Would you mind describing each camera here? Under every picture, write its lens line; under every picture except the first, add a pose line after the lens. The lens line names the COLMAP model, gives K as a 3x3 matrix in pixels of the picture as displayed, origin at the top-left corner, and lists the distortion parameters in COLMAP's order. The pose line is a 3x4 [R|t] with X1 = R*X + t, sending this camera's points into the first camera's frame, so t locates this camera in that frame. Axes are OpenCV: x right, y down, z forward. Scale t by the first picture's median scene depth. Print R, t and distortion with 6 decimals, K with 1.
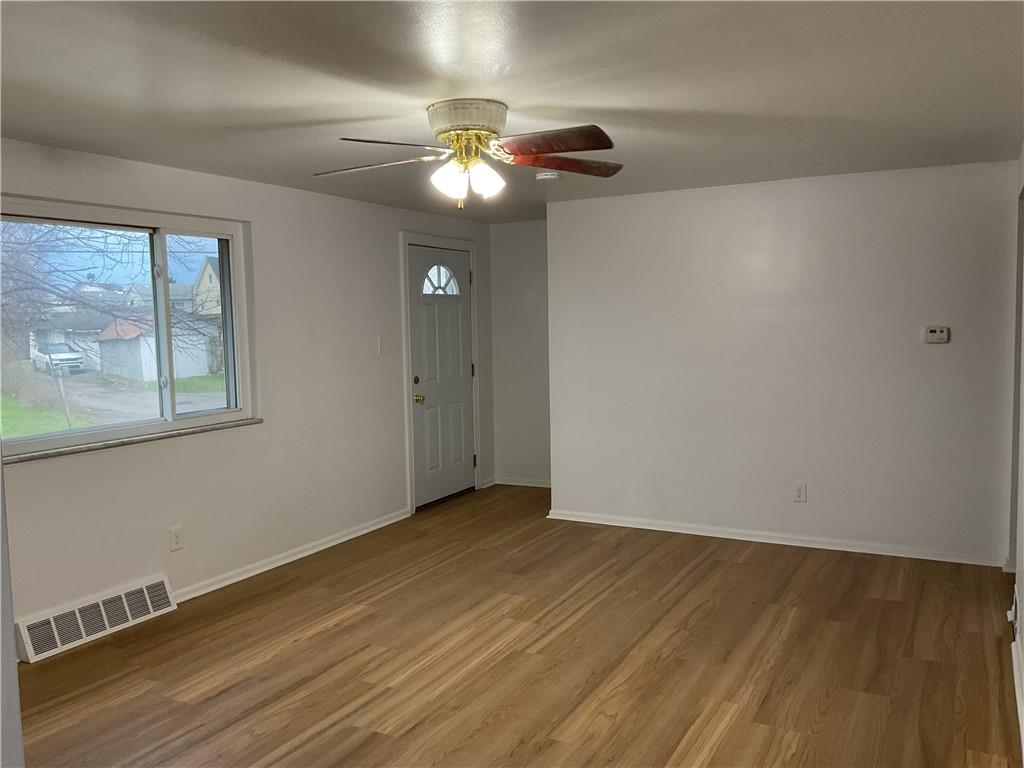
lens RADIAL K [[855.9, 0, 511.2], [0, 855.9, 377.8], [0, 0, 1]] dist [0.089209, -0.247754]
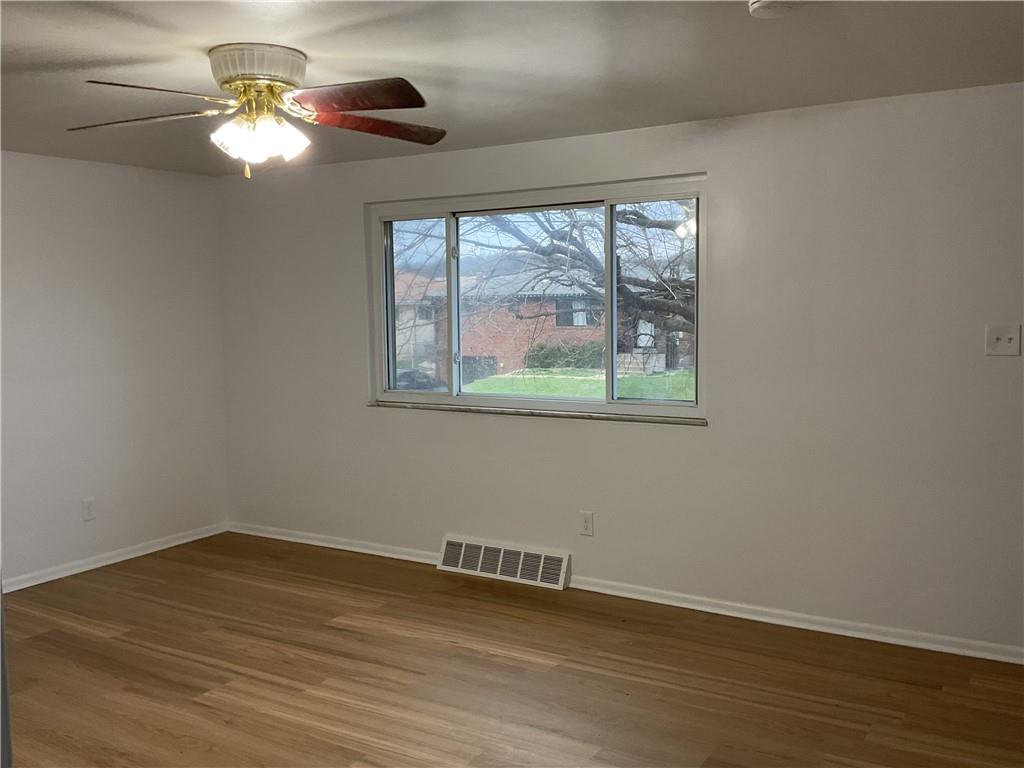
lens RADIAL K [[935.9, 0, 512.0], [0, 935.9, 384.0], [0, 0, 1]] dist [0.123210, -0.287027]
pose [[-0.068666, 0.104883, -0.992111, 0.692041], [-0.056789, 0.992435, 0.108848, -0.084600], [0.996022, 0.063815, -0.062191, 1.043730]]
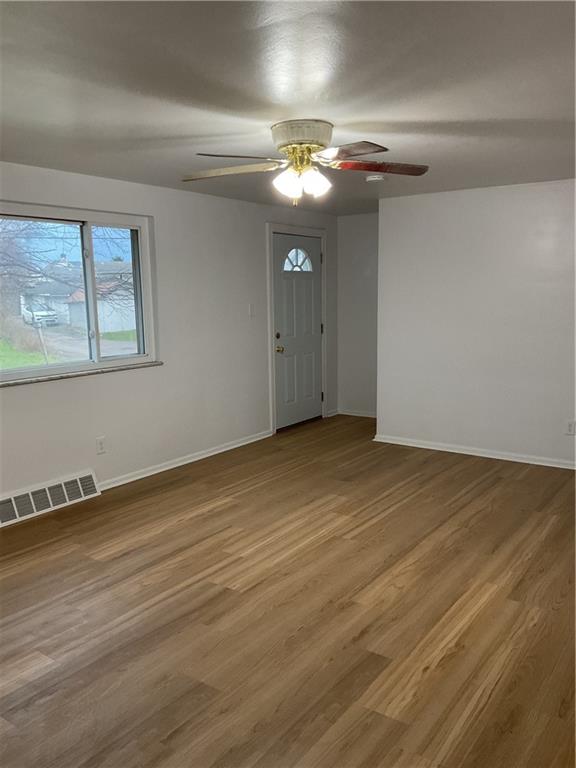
lens RADIAL K [[641.9, 0, 288.0], [0, 641.9, 384.0], [0, 0, 1]] dist [0.089209, -0.247754]
pose [[0.992422, 0.024752, -0.120357, 0.042809], [-0.015277, 0.996756, 0.079016, -0.002281], [0.121922, -0.076578, 0.989581, 0.000335]]
